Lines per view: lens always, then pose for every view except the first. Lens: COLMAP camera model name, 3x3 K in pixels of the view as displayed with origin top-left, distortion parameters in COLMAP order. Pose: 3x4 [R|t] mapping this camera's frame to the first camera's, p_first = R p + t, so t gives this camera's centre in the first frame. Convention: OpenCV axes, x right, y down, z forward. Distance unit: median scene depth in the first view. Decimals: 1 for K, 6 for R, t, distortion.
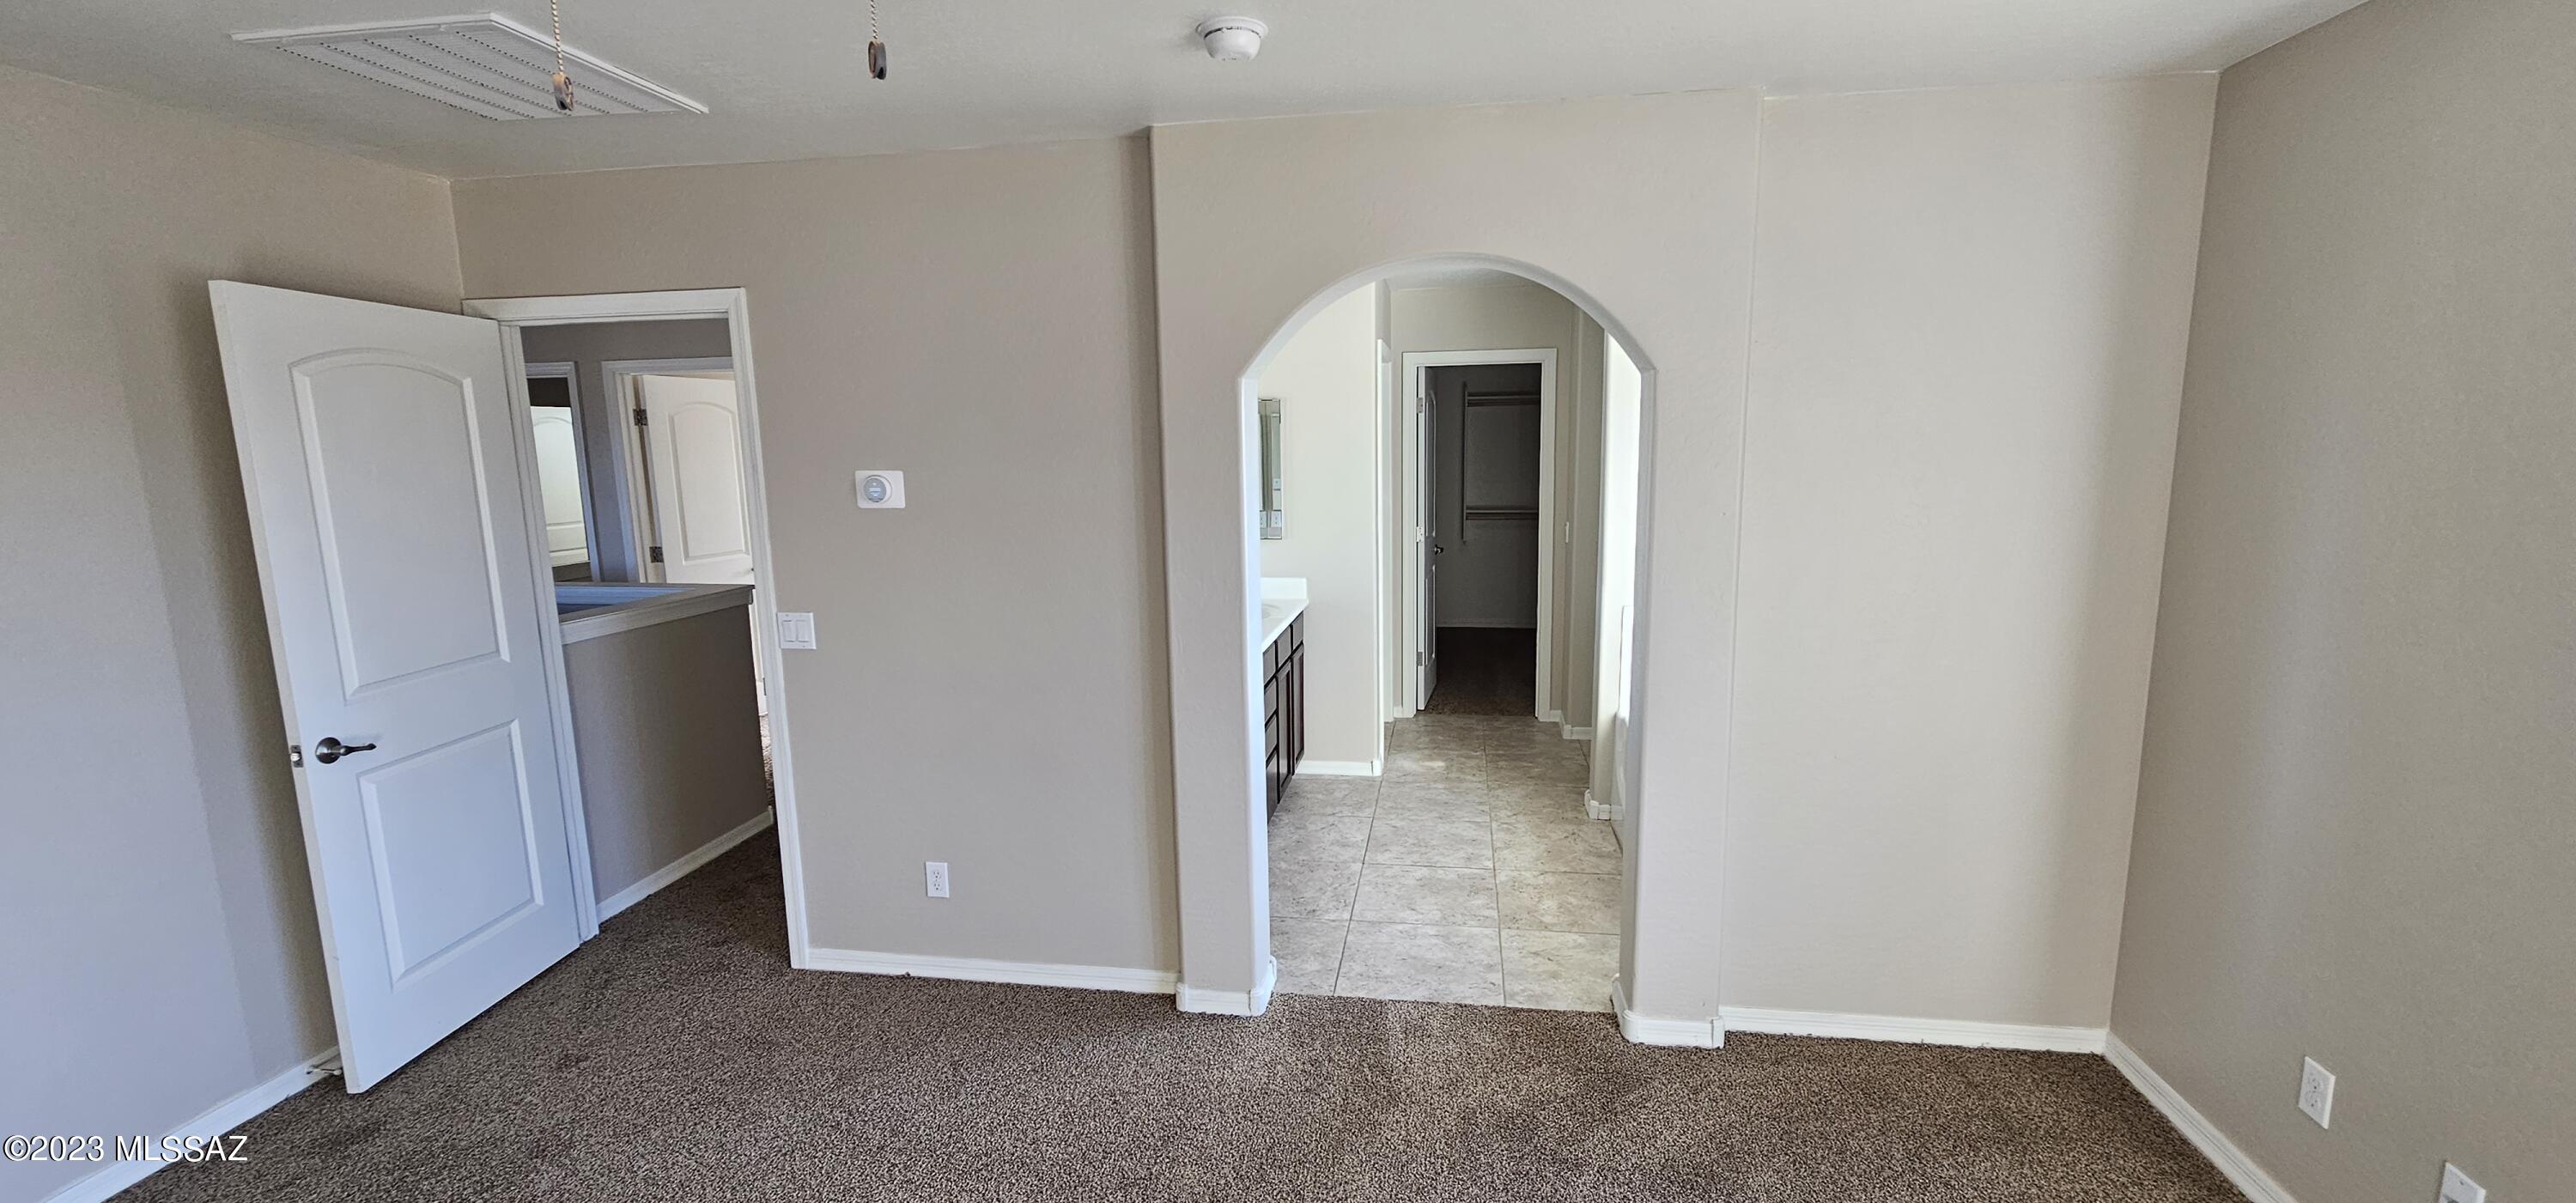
lens RADIAL K [[1053.2, 0, 1293.5], [0, 1053.2, 603.4], [0, 0, 1]] dist [0.000223, 0.000056]
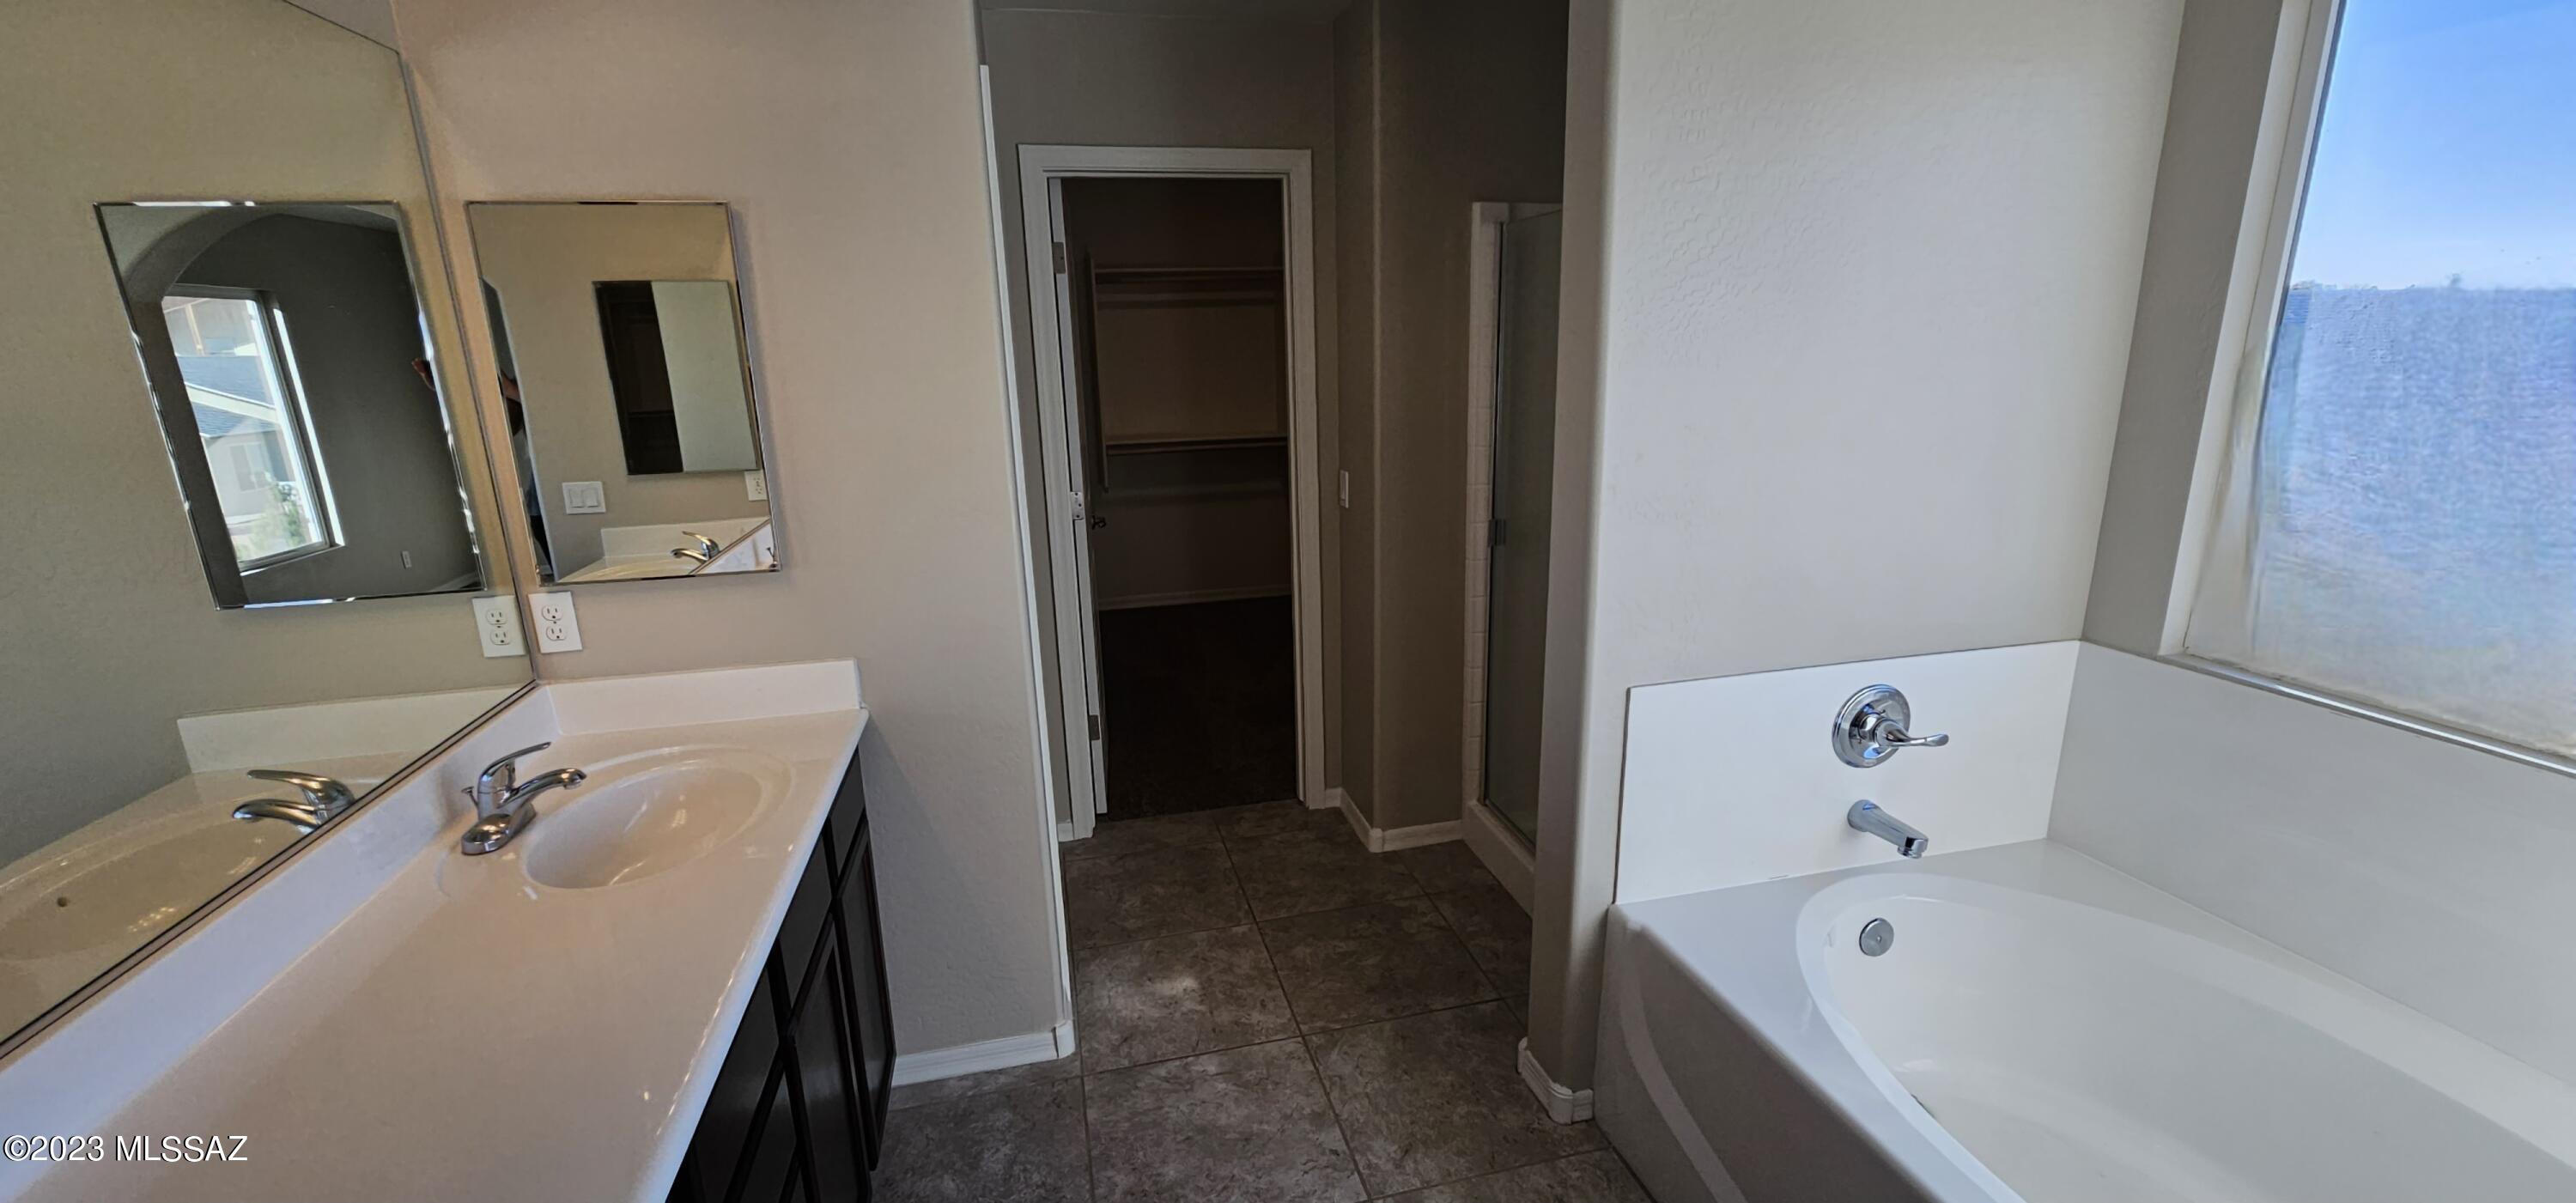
lens RADIAL K [[1053.2, 0, 1291.4], [0, 1053.2, 600.5], [0, 0, 1]] dist [0.000223, 0.000056]
pose [[0.920709, -0.097258, 0.377937, 0.014845], [0.066332, 0.993357, 0.094036, -0.068815], [-0.384572, -0.061511, 0.921043, 0.532792]]
